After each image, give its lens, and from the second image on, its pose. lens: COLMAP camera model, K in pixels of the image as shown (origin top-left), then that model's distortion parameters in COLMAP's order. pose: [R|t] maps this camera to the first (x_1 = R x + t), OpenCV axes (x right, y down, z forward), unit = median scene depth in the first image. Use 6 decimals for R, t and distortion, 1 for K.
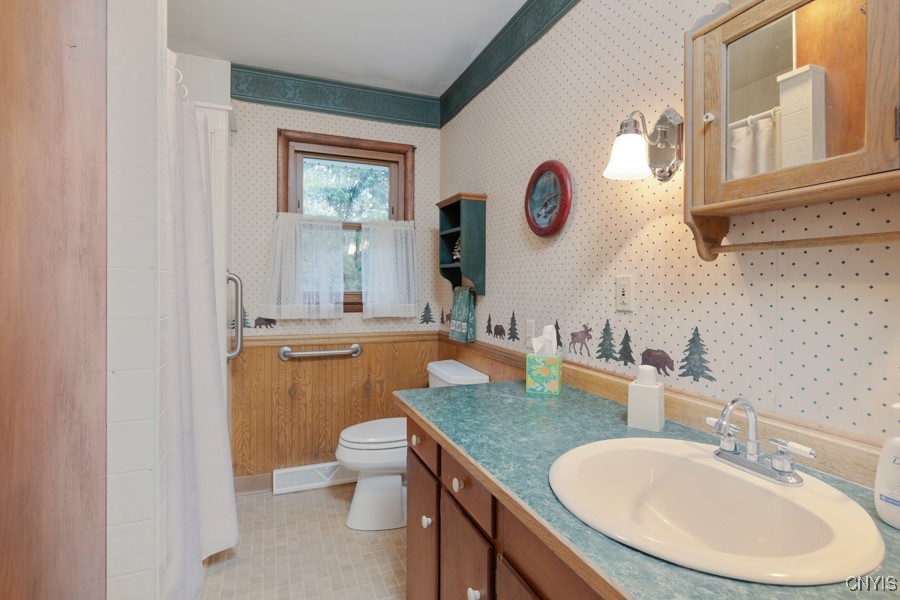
lens RADIAL K [[459.8, 0, 450.8], [0, 459.8, 283.1], [0, 0, 1]] dist [0.003057, 0.000813]
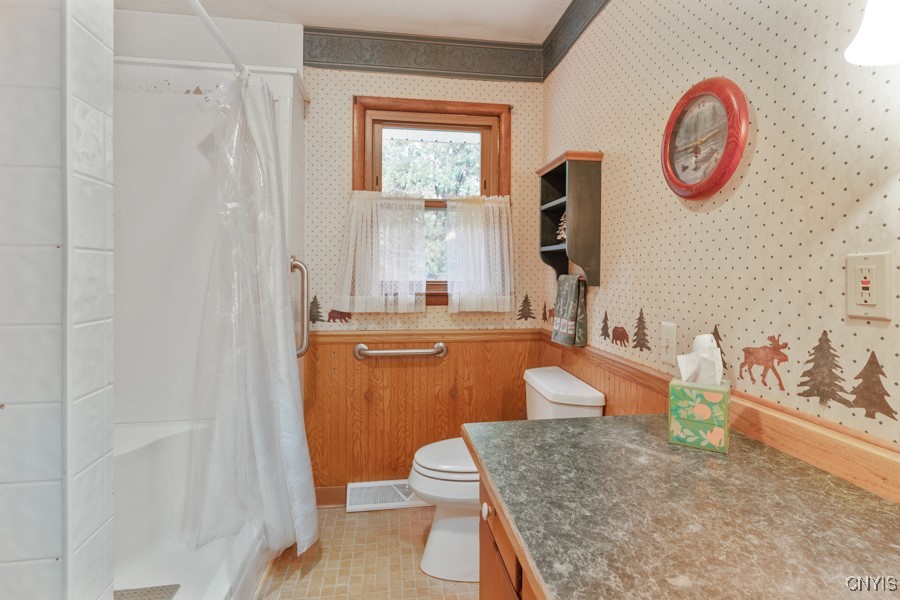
lens RADIAL K [[459.8, 0, 450.8], [0, 459.8, 283.1], [0, 0, 1]] dist [0.003057, 0.000813]
pose [[0.972122, 0.002005, -0.234466, 0.012961], [0.003605, 0.999717, 0.023496, 0.002454], [0.234447, -0.023687, 0.971840, 0.193666]]
